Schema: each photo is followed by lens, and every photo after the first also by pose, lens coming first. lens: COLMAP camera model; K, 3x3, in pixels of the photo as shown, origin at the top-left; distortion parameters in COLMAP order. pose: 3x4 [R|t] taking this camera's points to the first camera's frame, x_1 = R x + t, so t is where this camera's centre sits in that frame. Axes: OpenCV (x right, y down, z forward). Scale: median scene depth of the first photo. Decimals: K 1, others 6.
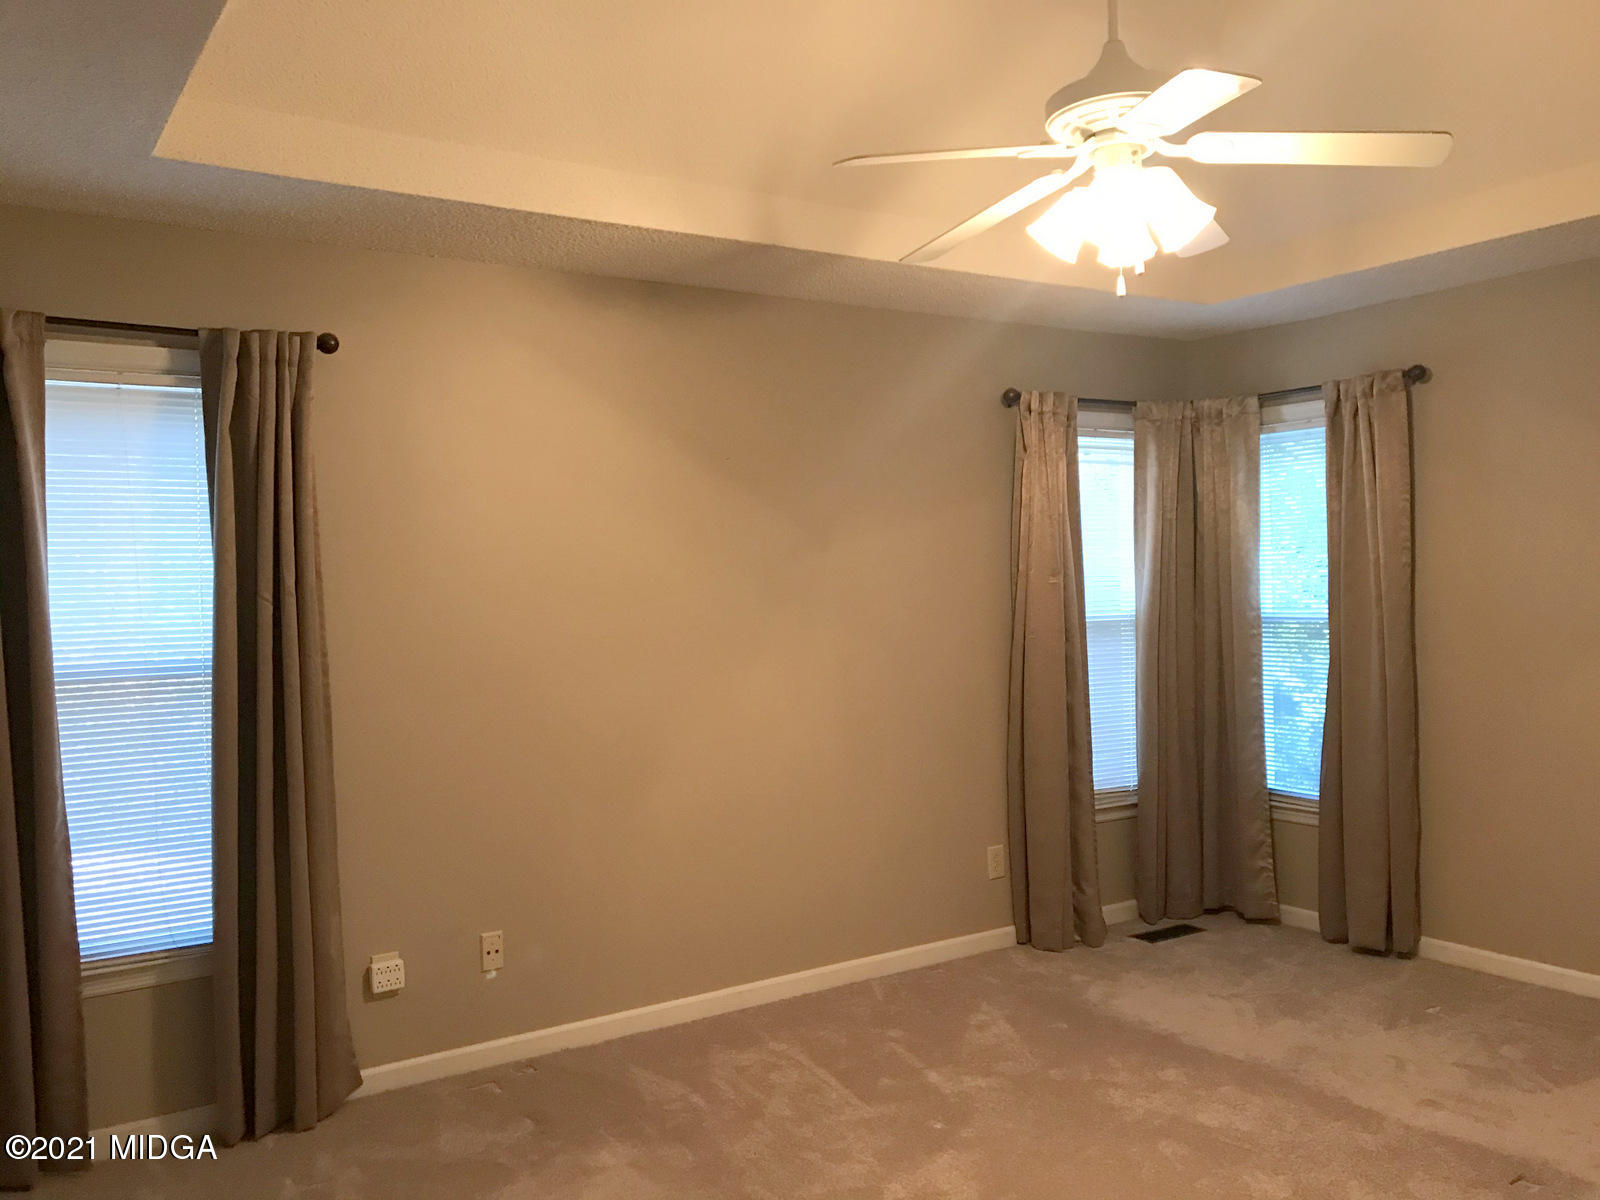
lens RADIAL K [[1318.3, 0, 800.6], [0, 1318.3, 585.3], [0, 0, 1]] dist [0.024764, -0.008736]
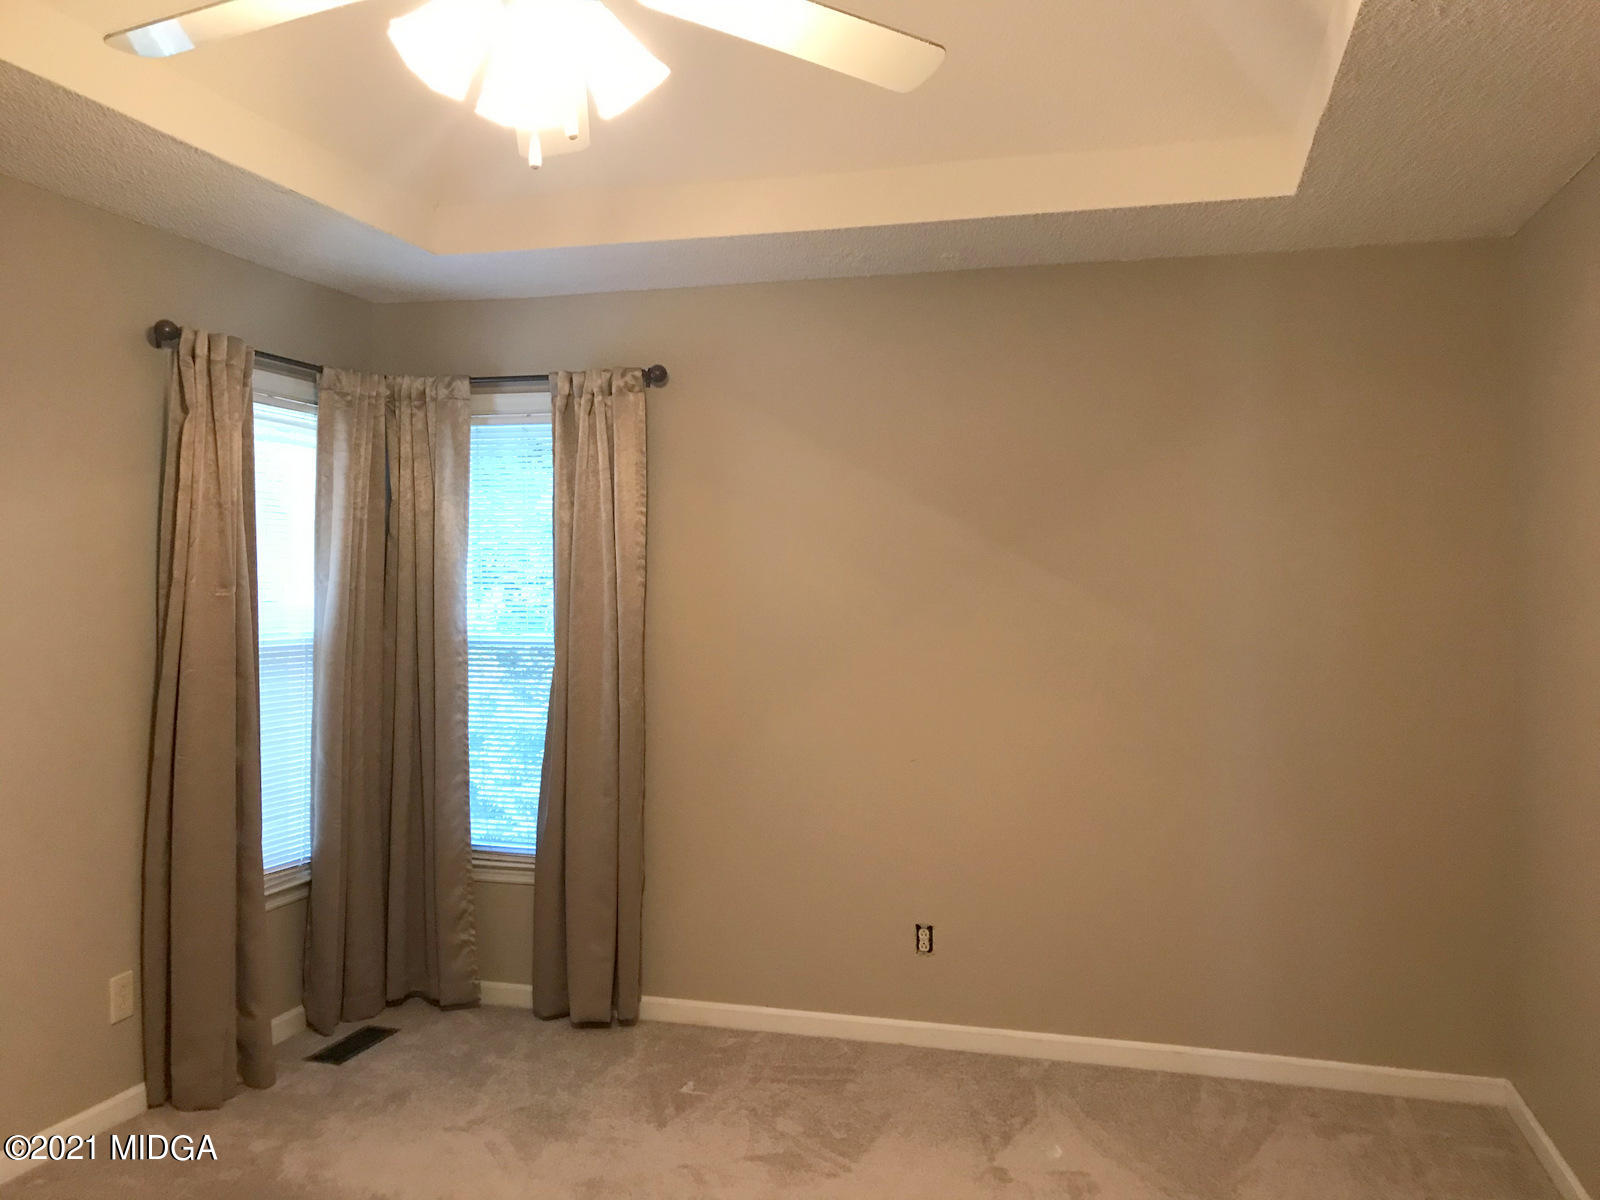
lens RADIAL K [[1318.3, 0, 800.6], [0, 1318.3, 585.3], [0, 0, 1]] dist [0.024764, -0.008736]
pose [[0.754410, 0.026539, 0.655867, -0.046452], [-0.020365, 0.999648, -0.017026, -0.001916], [-0.656087, -0.000512, 0.754685, 0.236196]]
